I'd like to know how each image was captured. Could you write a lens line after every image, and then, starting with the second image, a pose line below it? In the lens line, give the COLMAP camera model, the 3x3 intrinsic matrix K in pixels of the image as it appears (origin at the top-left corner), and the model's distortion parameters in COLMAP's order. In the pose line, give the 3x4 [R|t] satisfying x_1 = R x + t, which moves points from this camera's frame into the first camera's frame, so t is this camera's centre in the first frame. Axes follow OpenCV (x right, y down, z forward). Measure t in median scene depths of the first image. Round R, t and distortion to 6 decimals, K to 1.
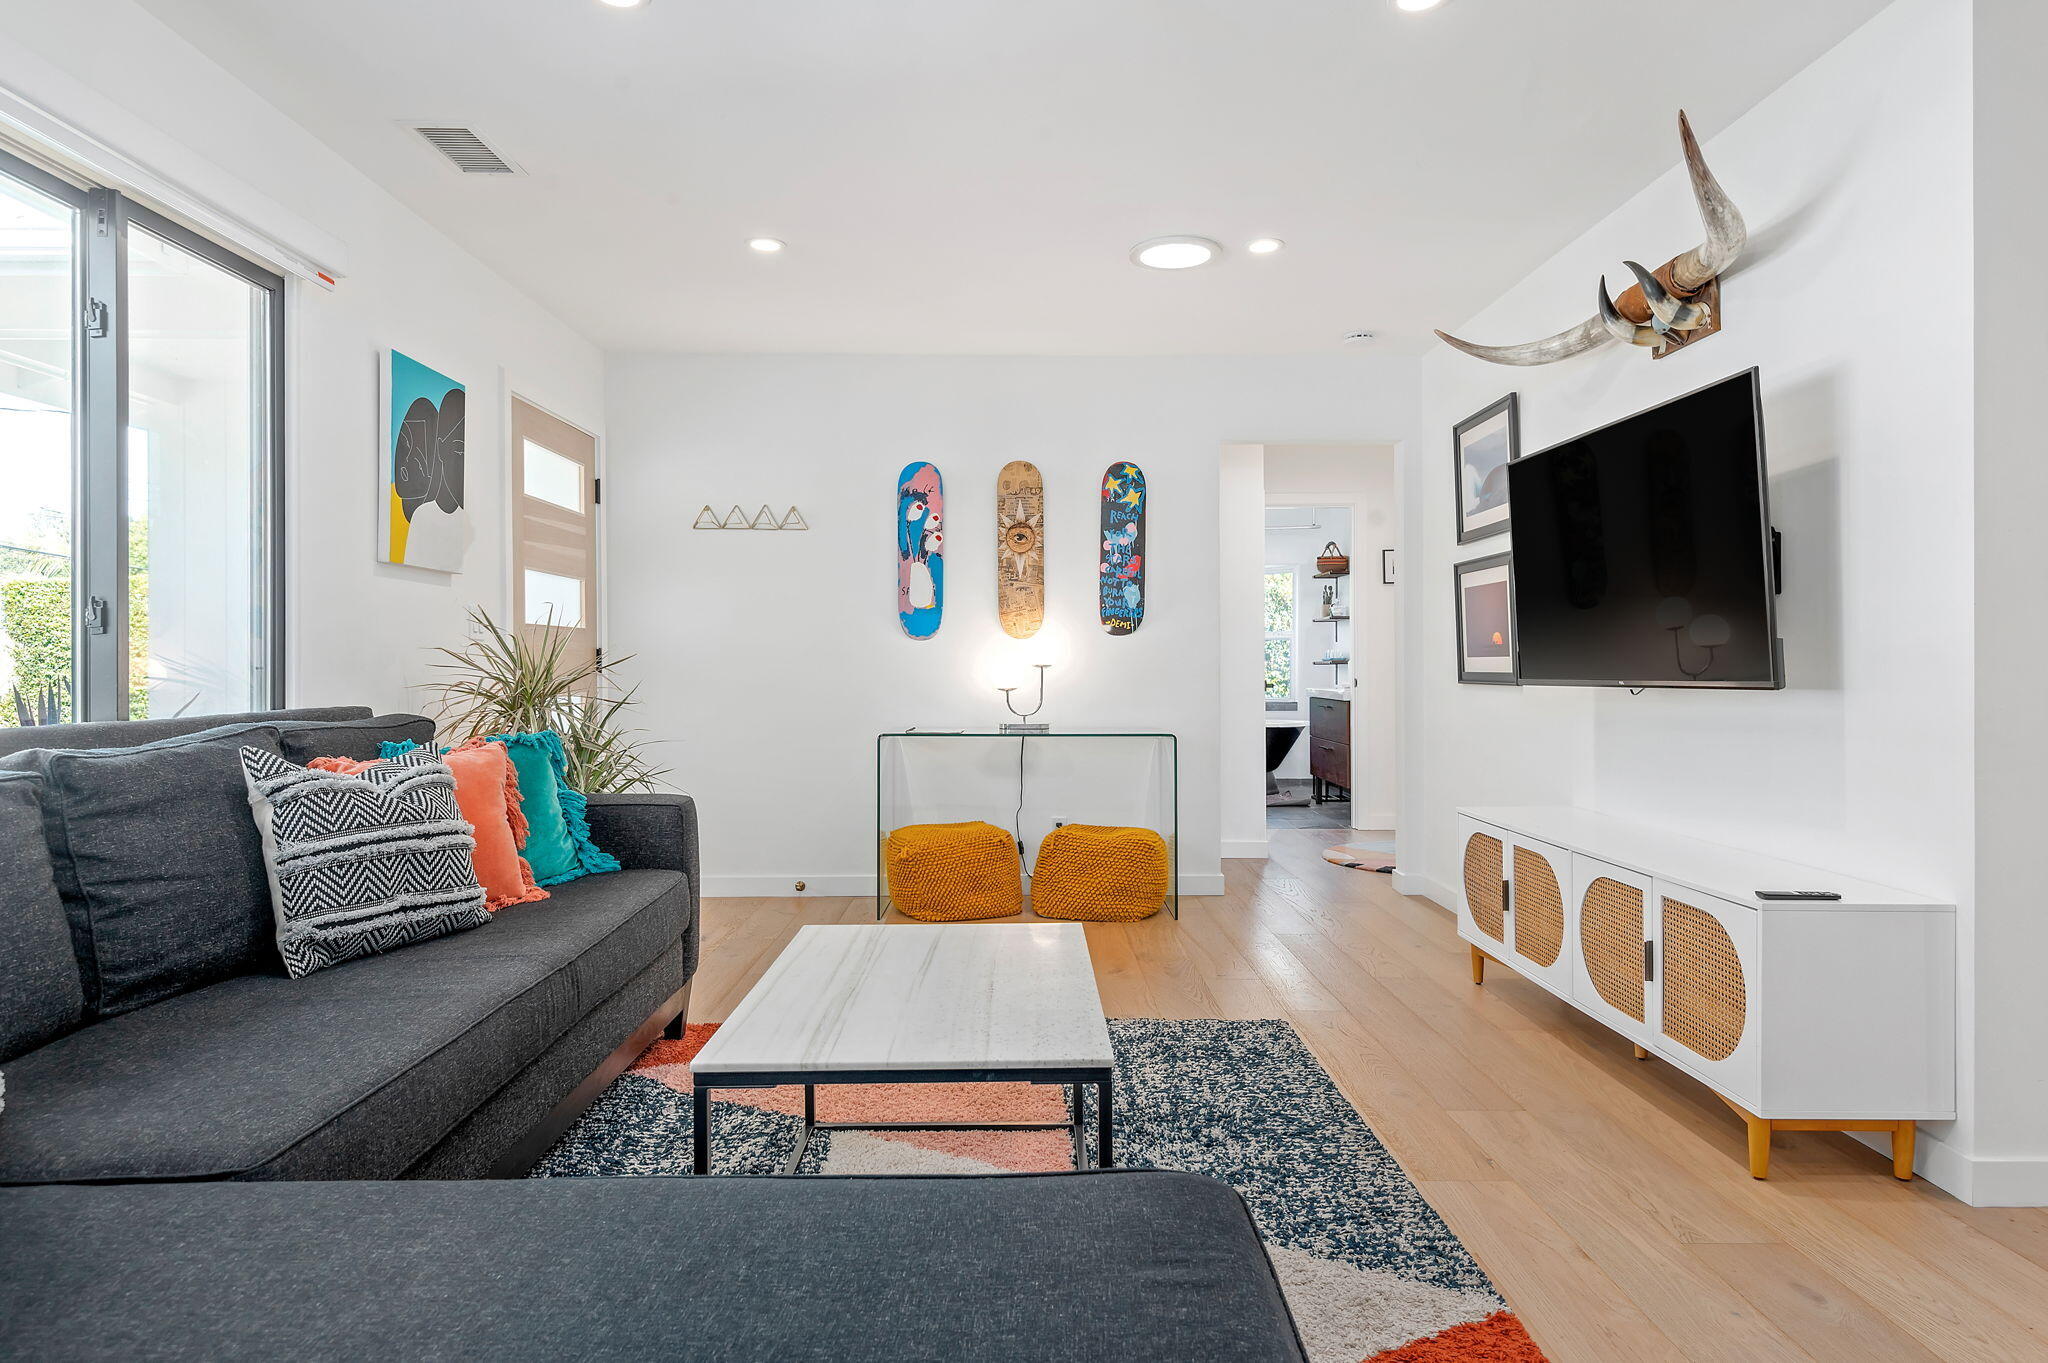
lens RADIAL K [[1231.1, 0, 1043.8], [0, 1231.1, 664.9], [0, 0, 1]] dist [0.034193, -0.003448]
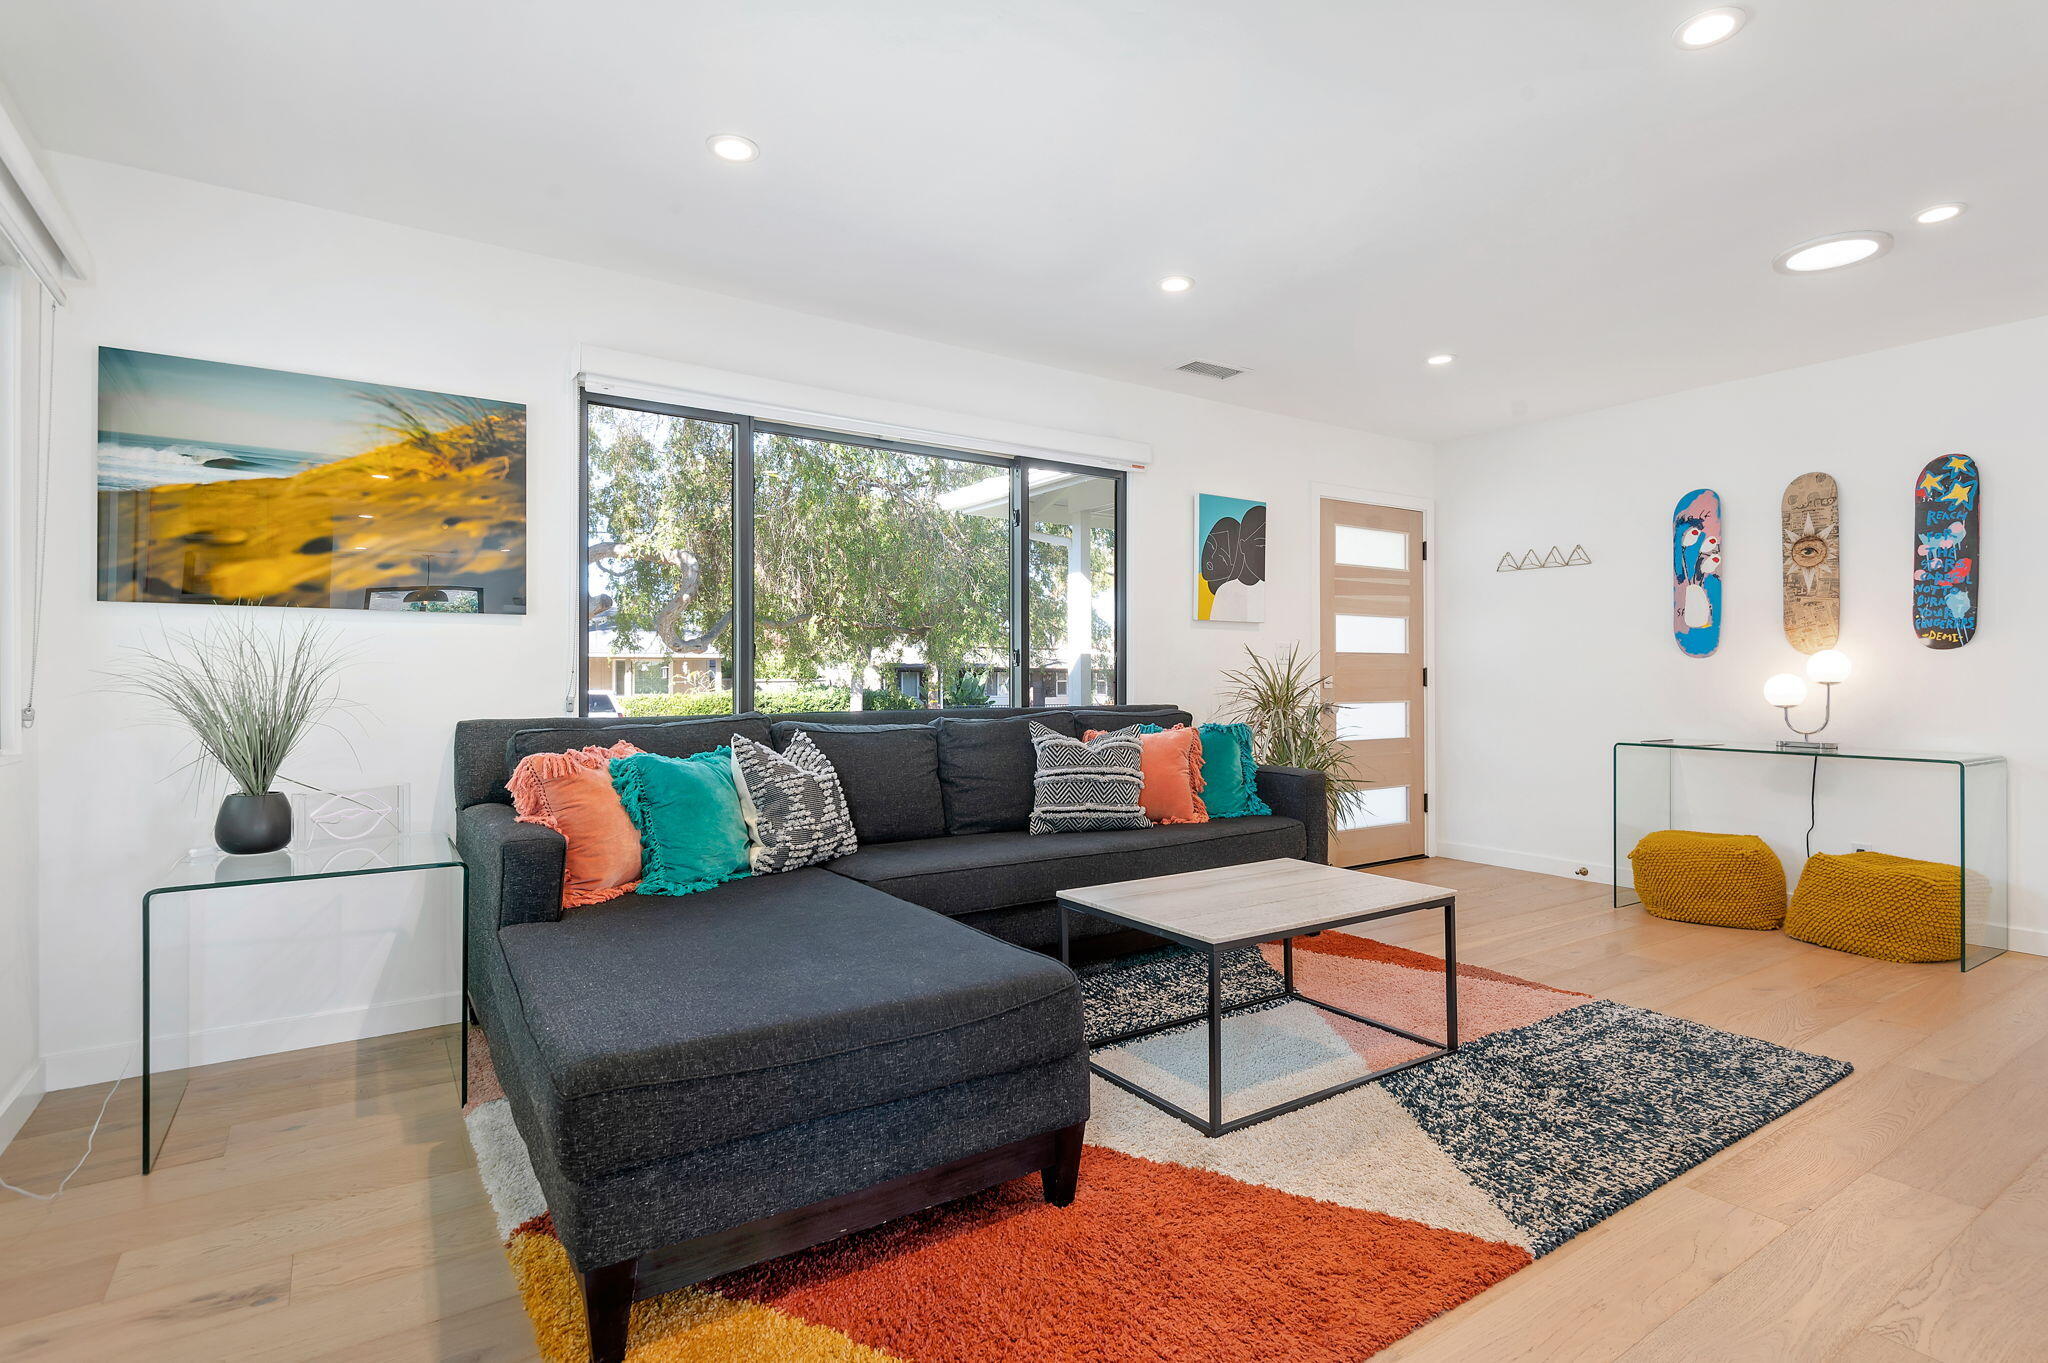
lens RADIAL K [[1013.8, 0, 1013.6], [0, 1013.8, 678.1], [0, 0, 1]] dist [0.004988, -0.005125]
pose [[0.534208, 0.001431, -0.845352, 0.326791], [-0.001103, 0.999999, 0.000996, -0.002949], [0.845352, 0.000400, 0.534209, 0.036057]]
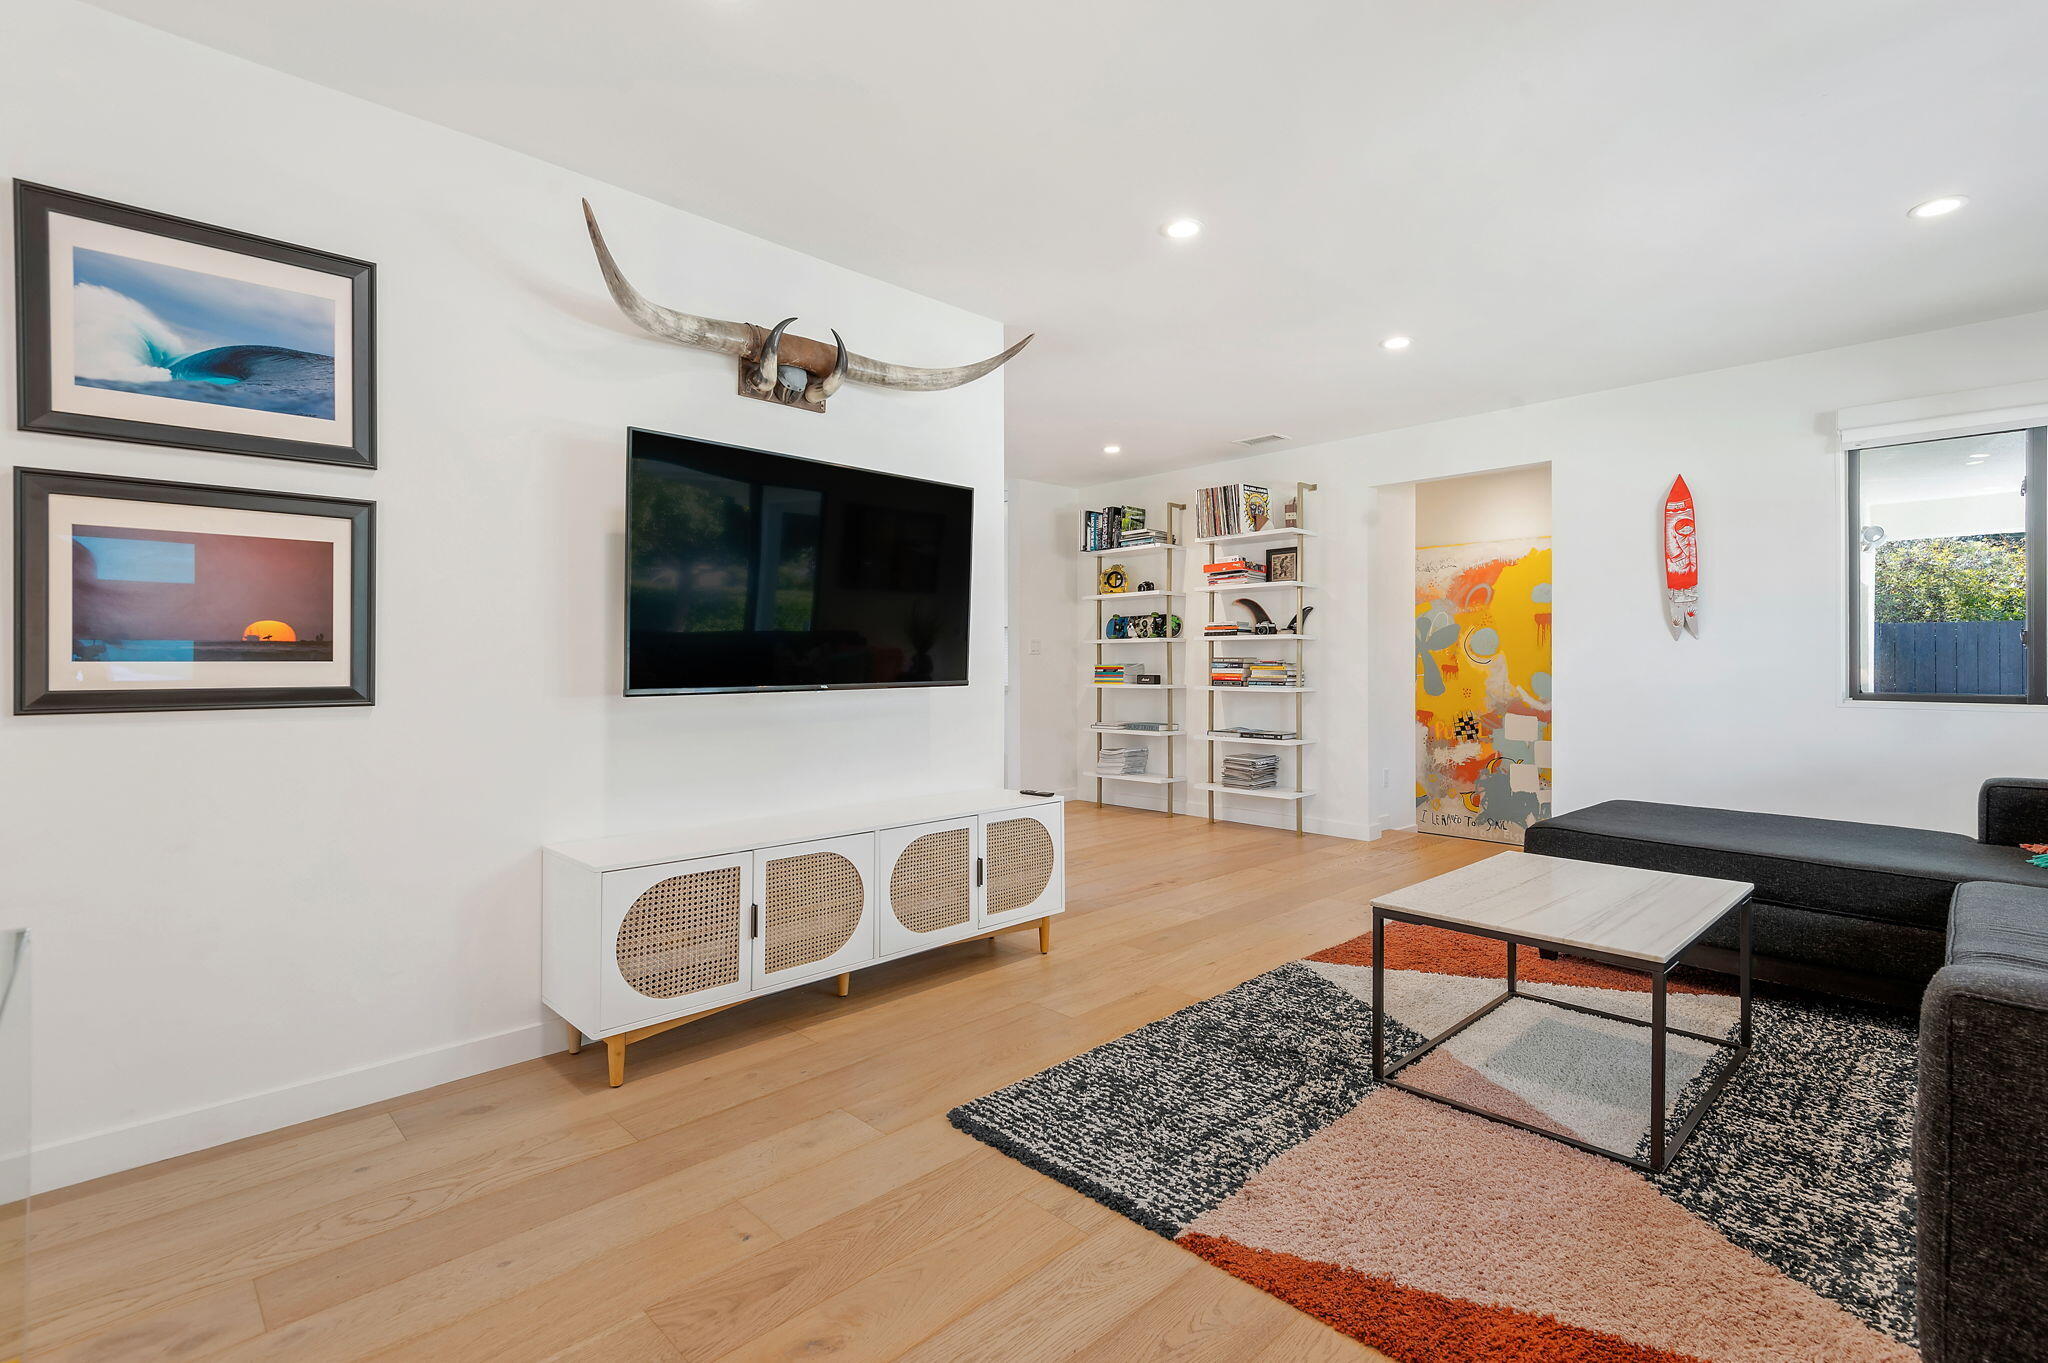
lens RADIAL K [[935.0, 0, 1026.2], [0, 935.0, 654.6], [0, 0, 1]] dist [0.000459, -0.000845]
pose [[-0.677776, 0.012292, 0.735165, -0.191078], [0.003398, 0.999902, -0.013585, -0.001739], [-0.735260, -0.006710, -0.677752, 0.898407]]
